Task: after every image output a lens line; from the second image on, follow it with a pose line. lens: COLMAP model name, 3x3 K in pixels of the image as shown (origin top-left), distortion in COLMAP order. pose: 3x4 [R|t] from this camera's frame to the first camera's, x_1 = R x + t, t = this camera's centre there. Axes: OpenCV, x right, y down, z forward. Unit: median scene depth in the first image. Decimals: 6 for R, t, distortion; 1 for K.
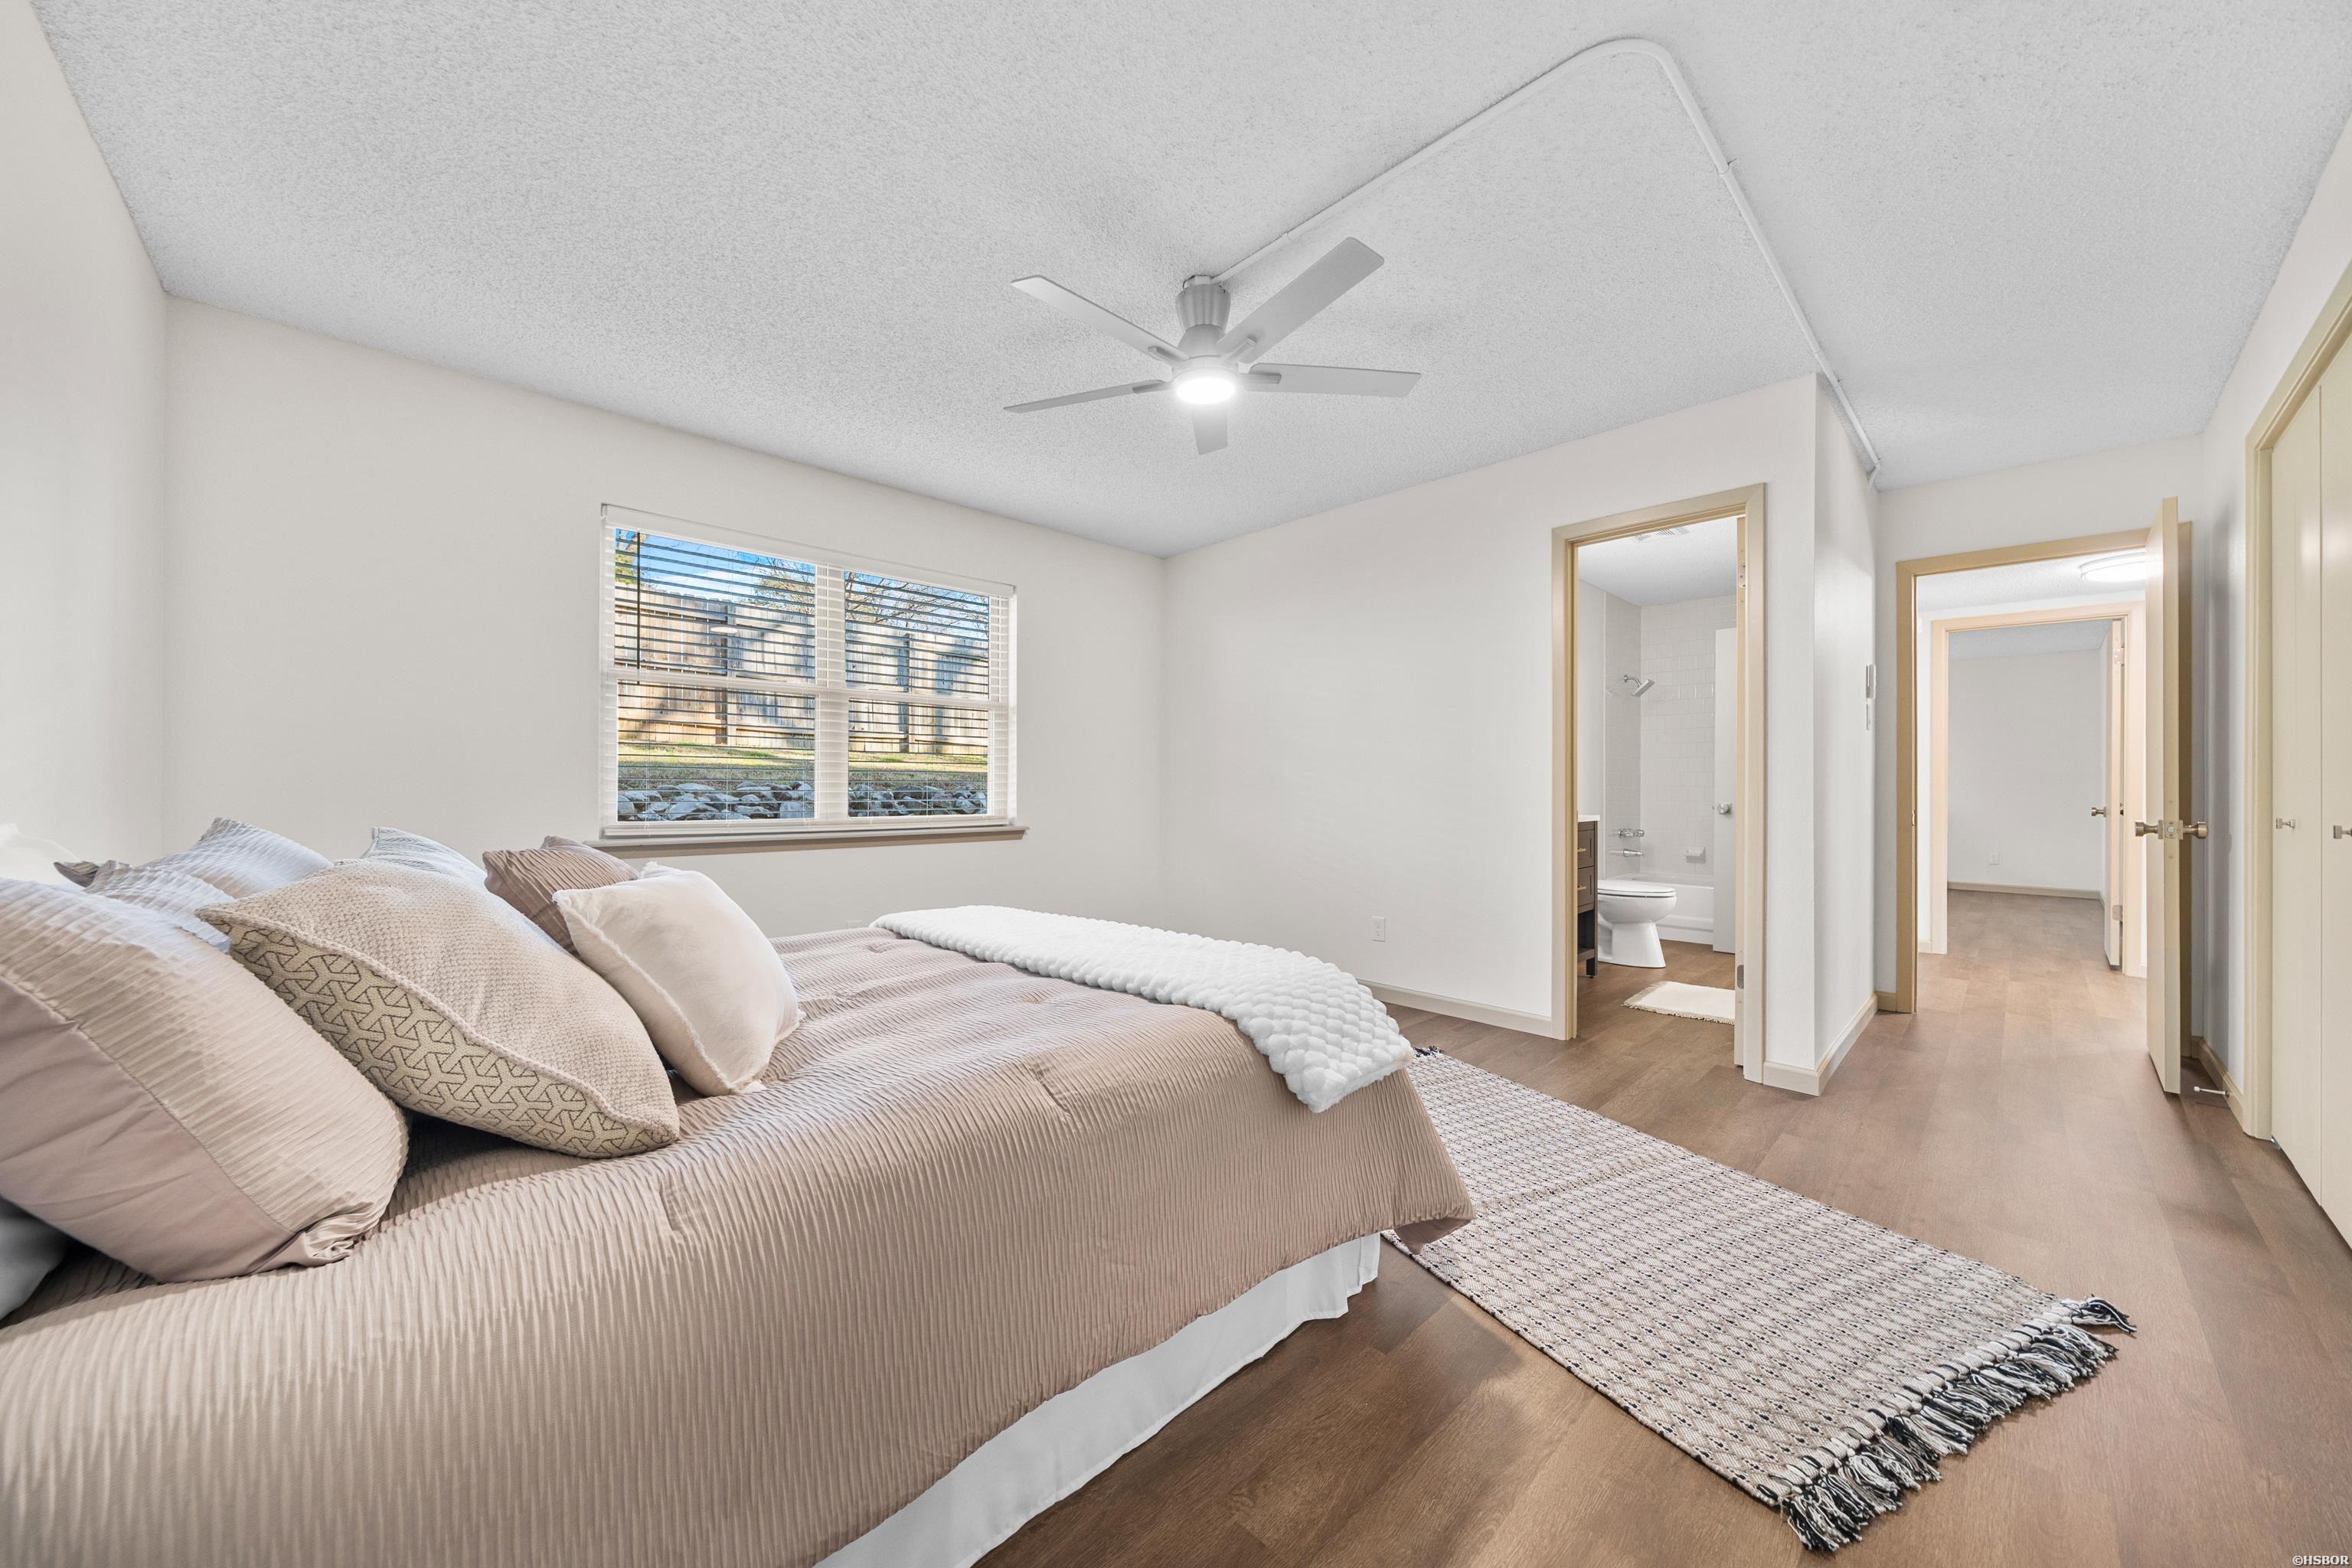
lens RADIAL K [[820.6, 0, 1183.9], [0, 820.6, 776.0], [0, 0, 1]] dist [-0.000040, 0.000182]
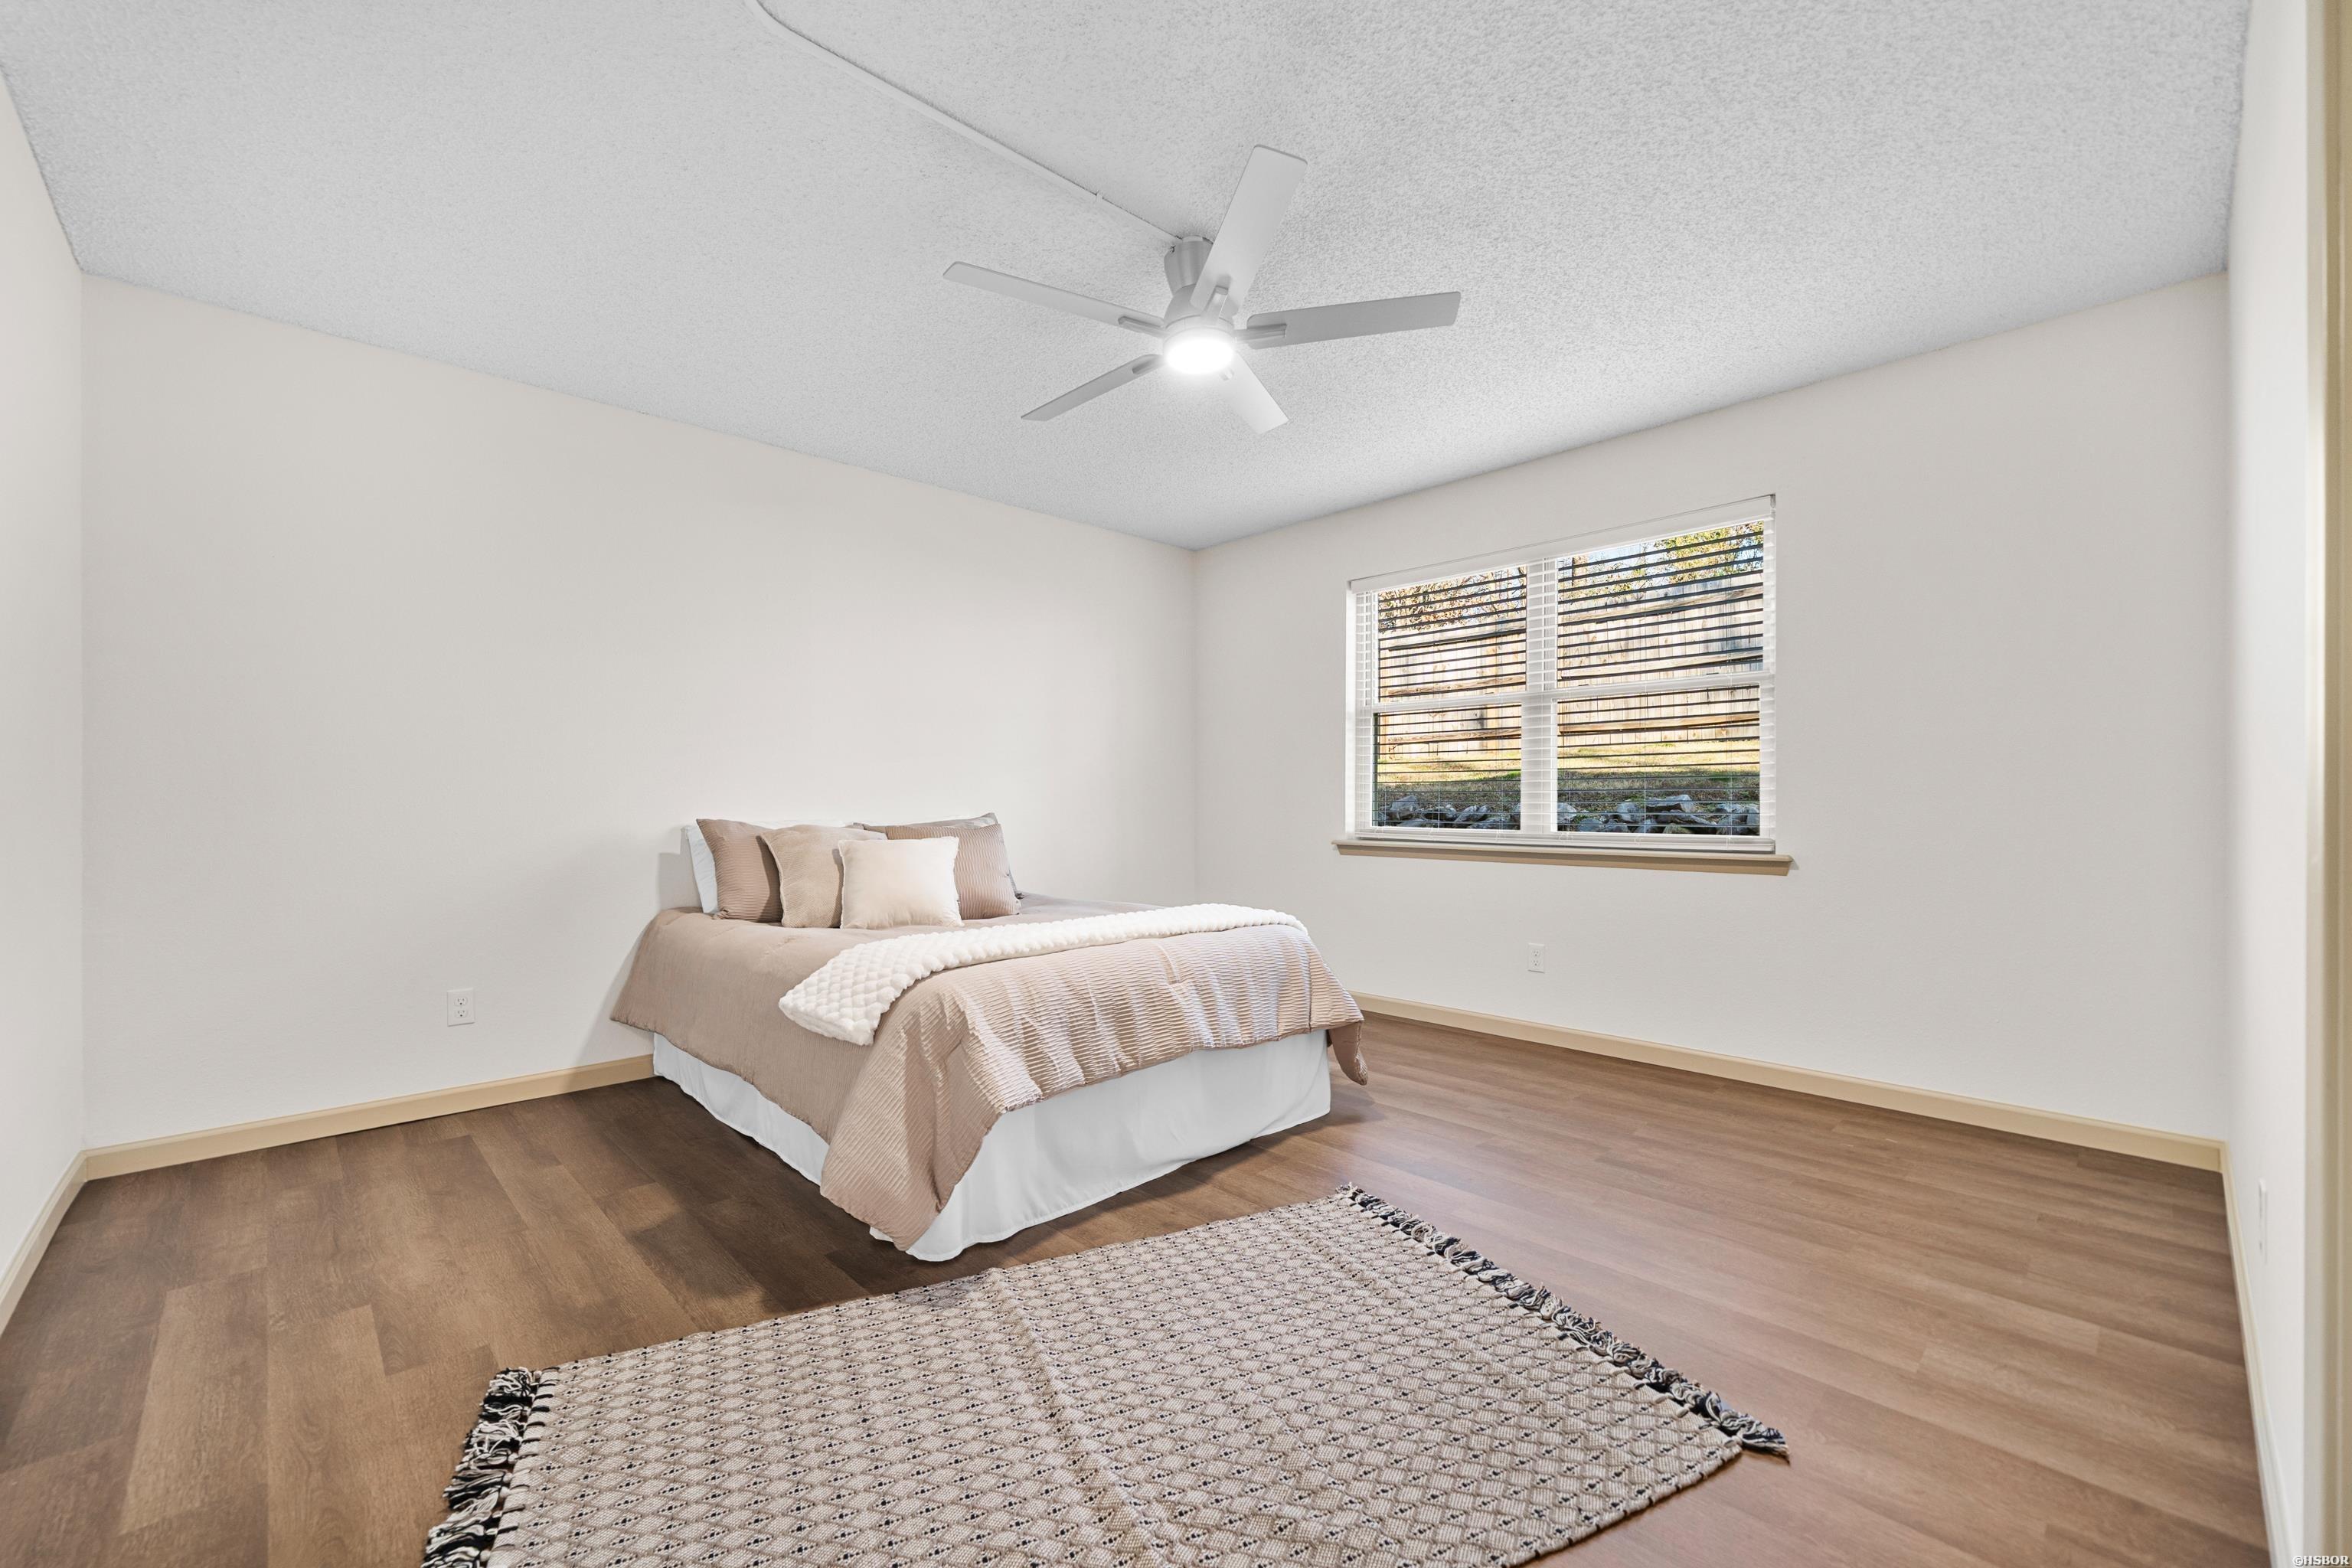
lens RADIAL K [[941.6, 0, 1176.2], [0, 941.6, 791.4], [0, 0, 1]] dist [-0.001615, -0.000115]
pose [[-0.012100, -0.012667, -0.999847, 0.637557], [0.015775, 0.999793, -0.012858, 0.012778], [0.999802, -0.015928, -0.011897, 0.592027]]
